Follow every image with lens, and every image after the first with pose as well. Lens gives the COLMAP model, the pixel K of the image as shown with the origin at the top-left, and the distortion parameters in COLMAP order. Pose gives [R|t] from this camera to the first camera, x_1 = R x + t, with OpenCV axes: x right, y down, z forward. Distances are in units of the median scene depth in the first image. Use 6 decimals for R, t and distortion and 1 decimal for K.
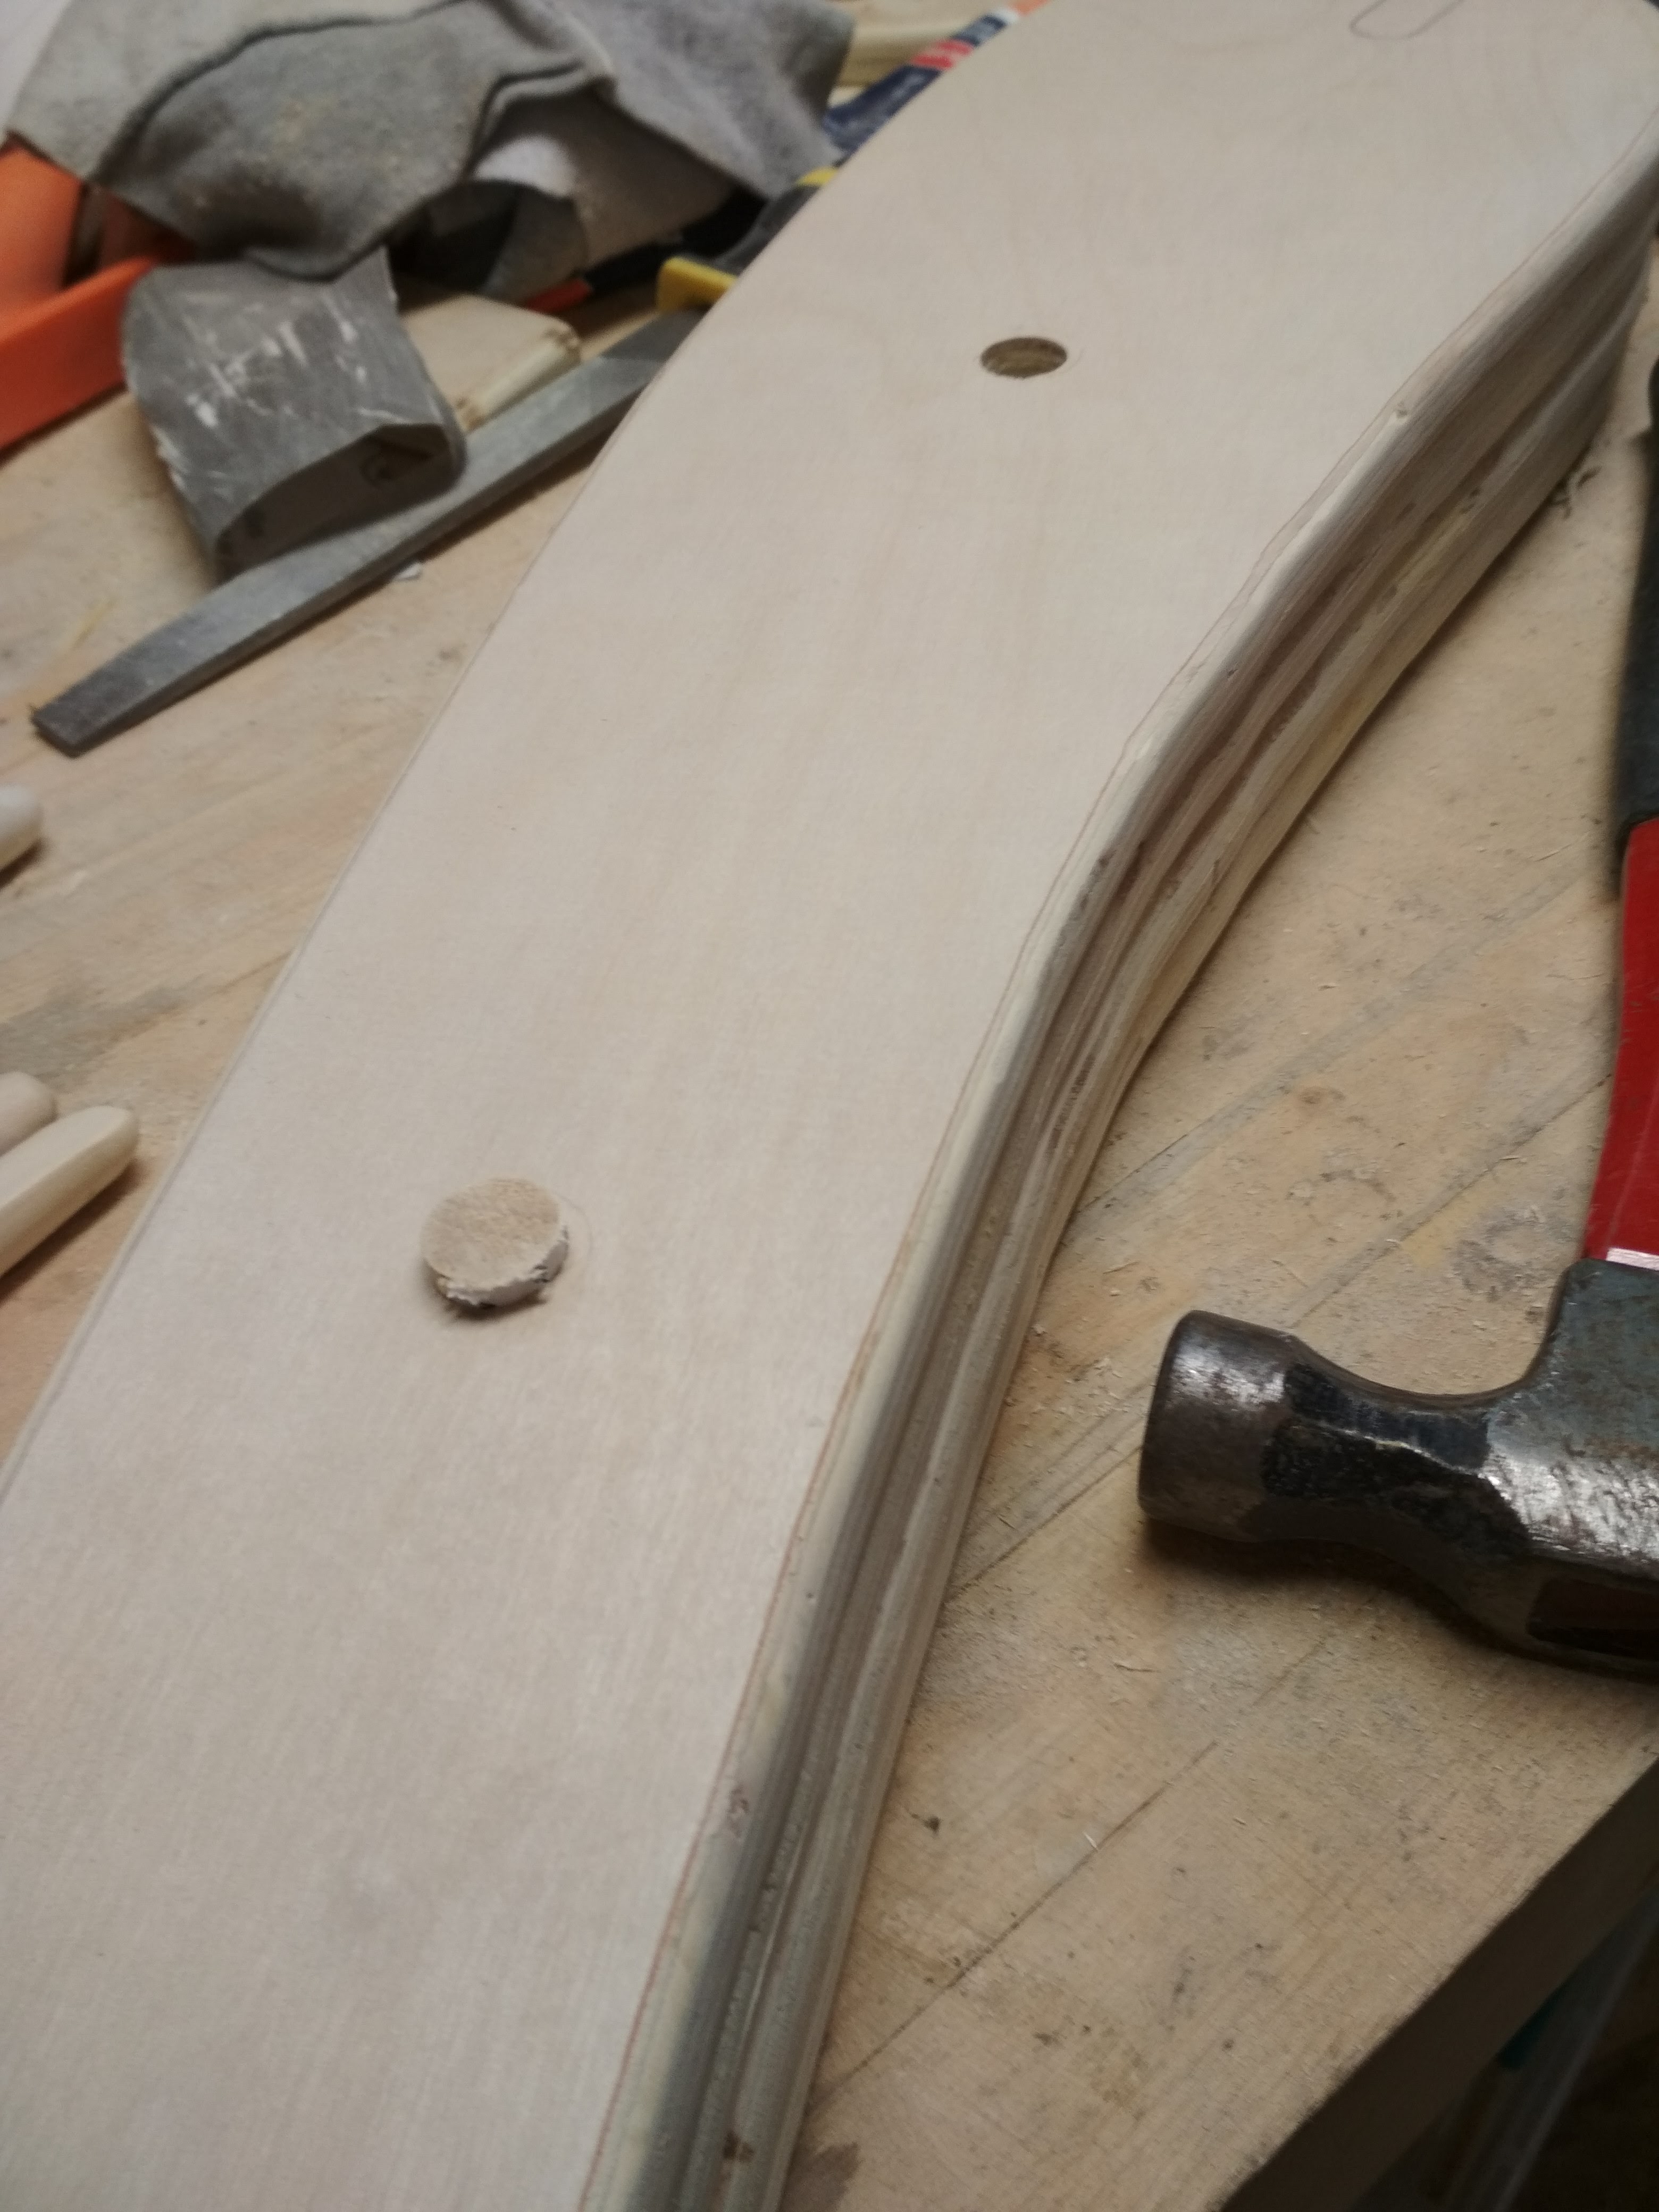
lens RADIAL K [[2034.8, 0, 829.5], [0, 2034.8, 1106.0], [0, 0, 1]] dist [0.132657, -0.297995]
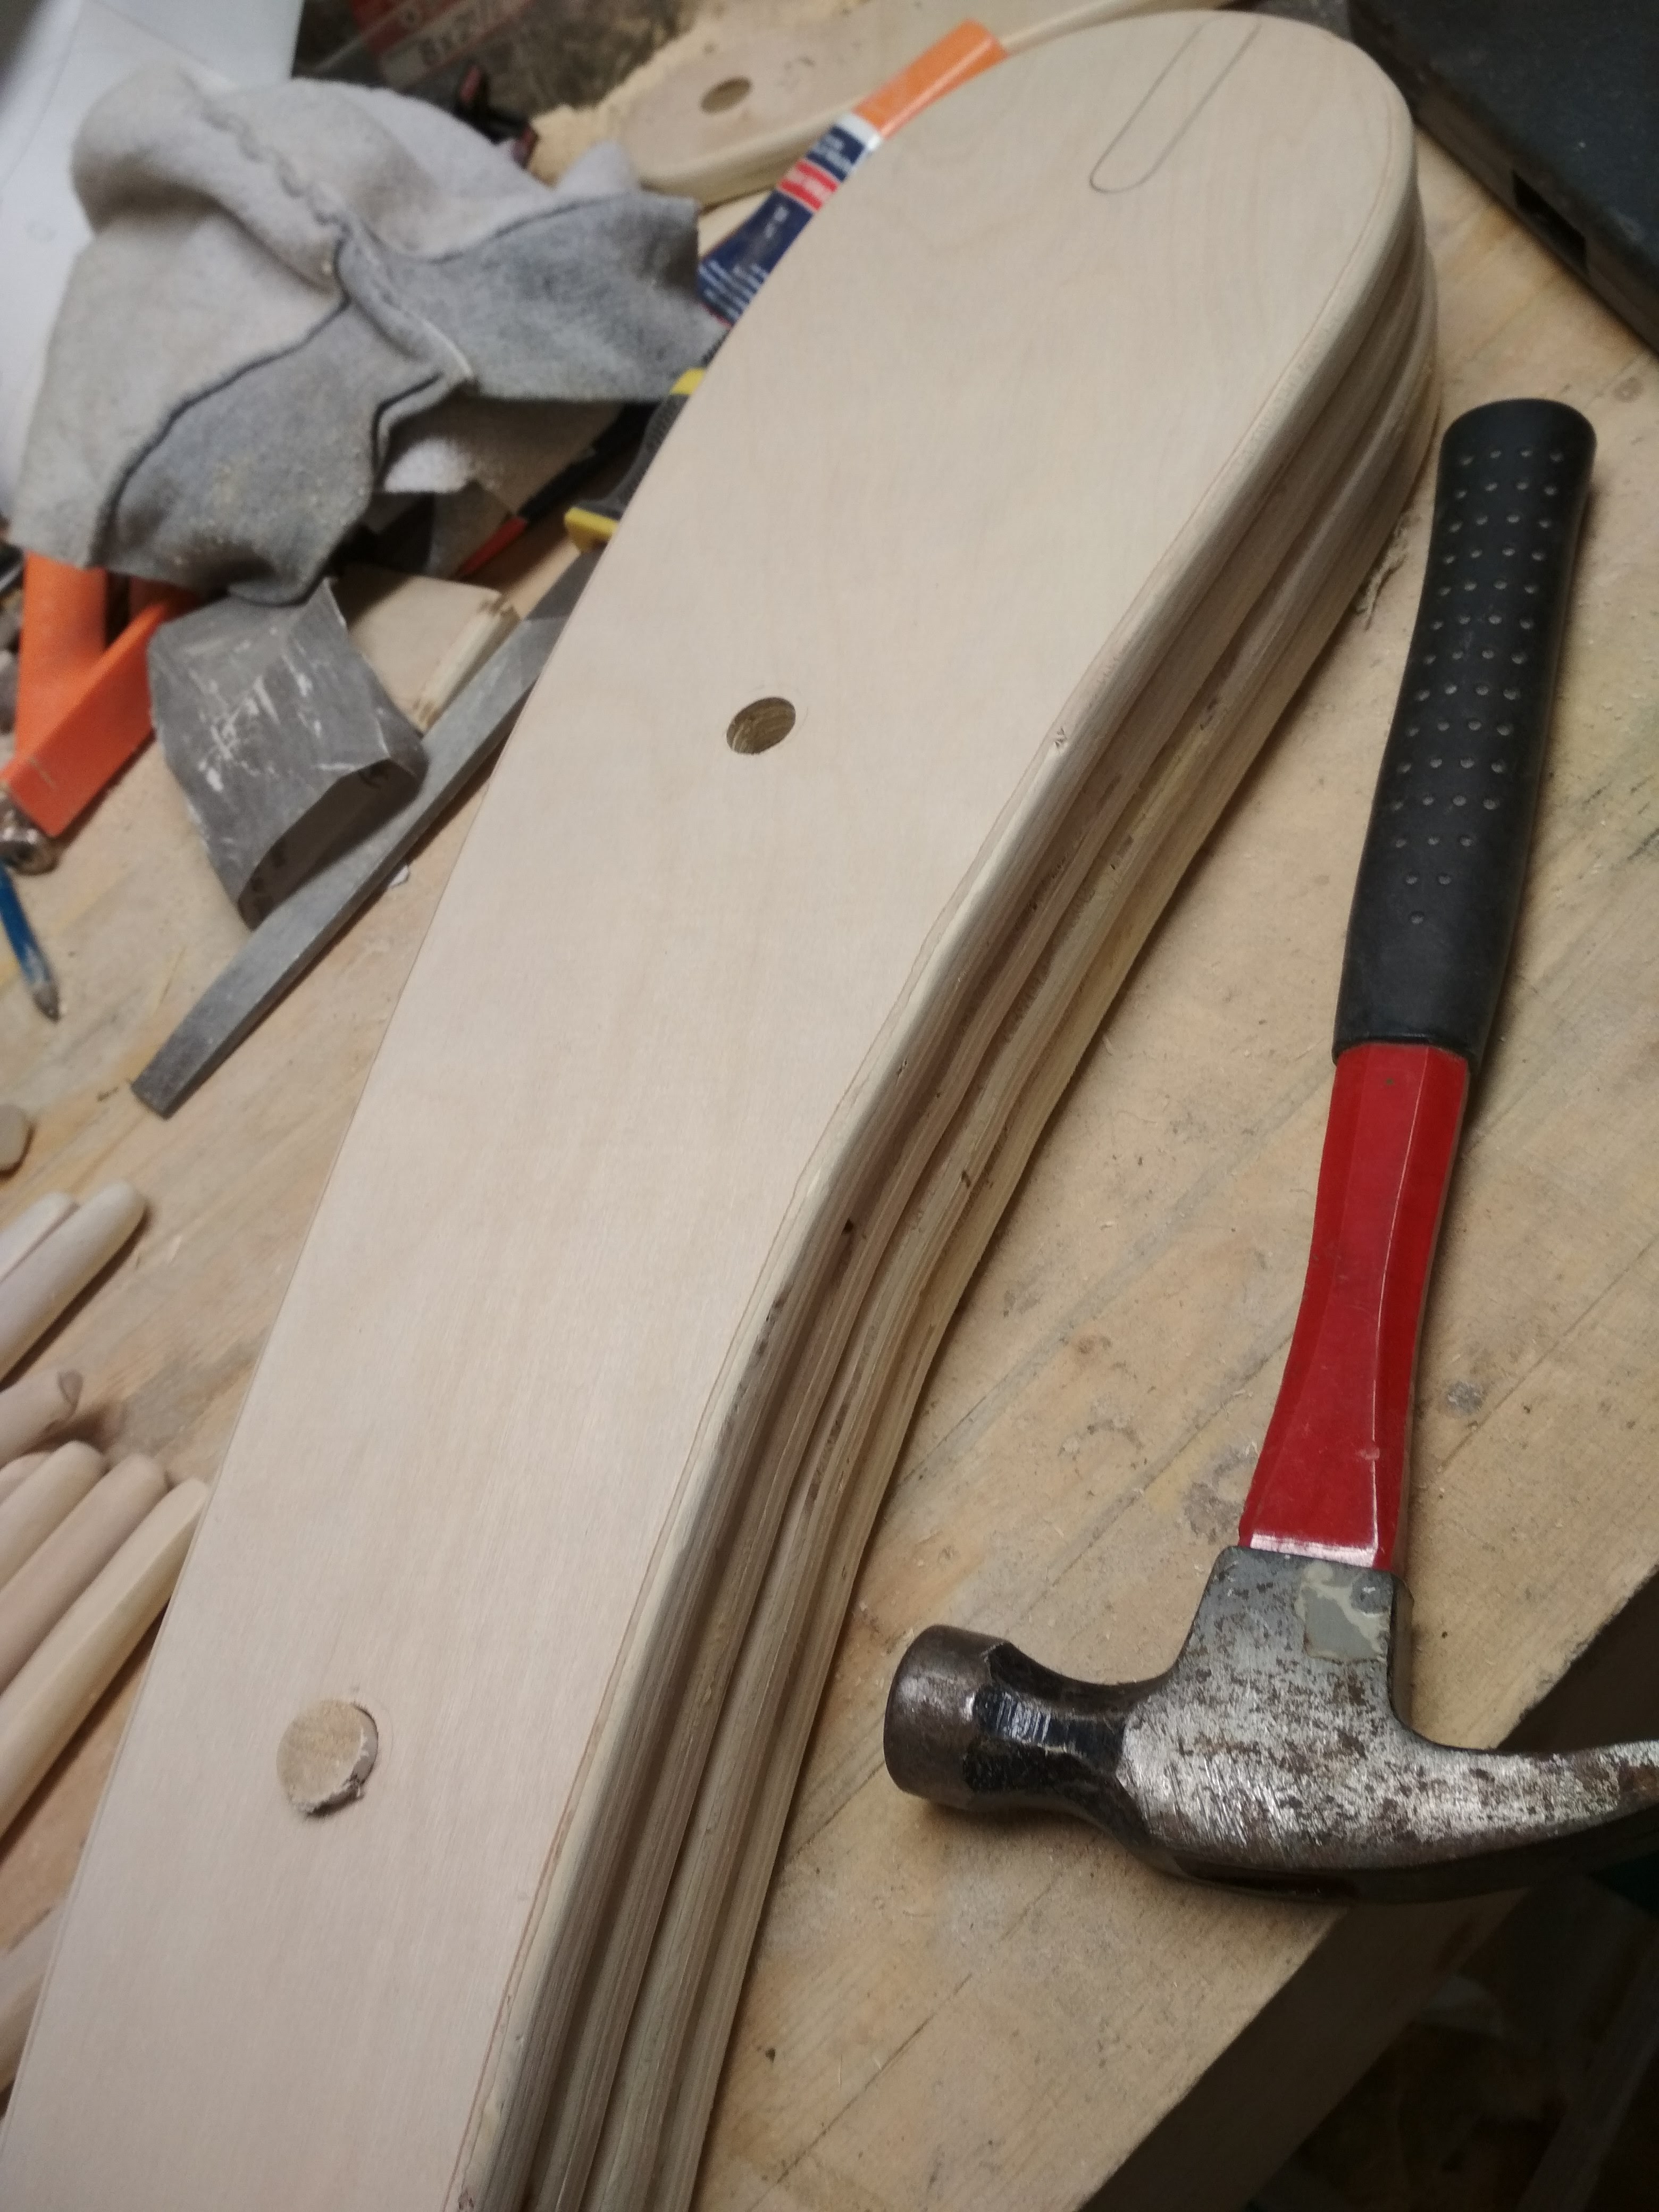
lens RADIAL K [[2034.8, 0, 829.5], [0, 2034.8, 1106.0], [0, 0, 1]] dist [0.132657, -0.297995]
pose [[0.955817, -0.177692, -0.234180, 0.389106], [0.212221, 0.968343, 0.131430, -0.321281], [0.203413, -0.175321, 0.963268, -0.144744]]
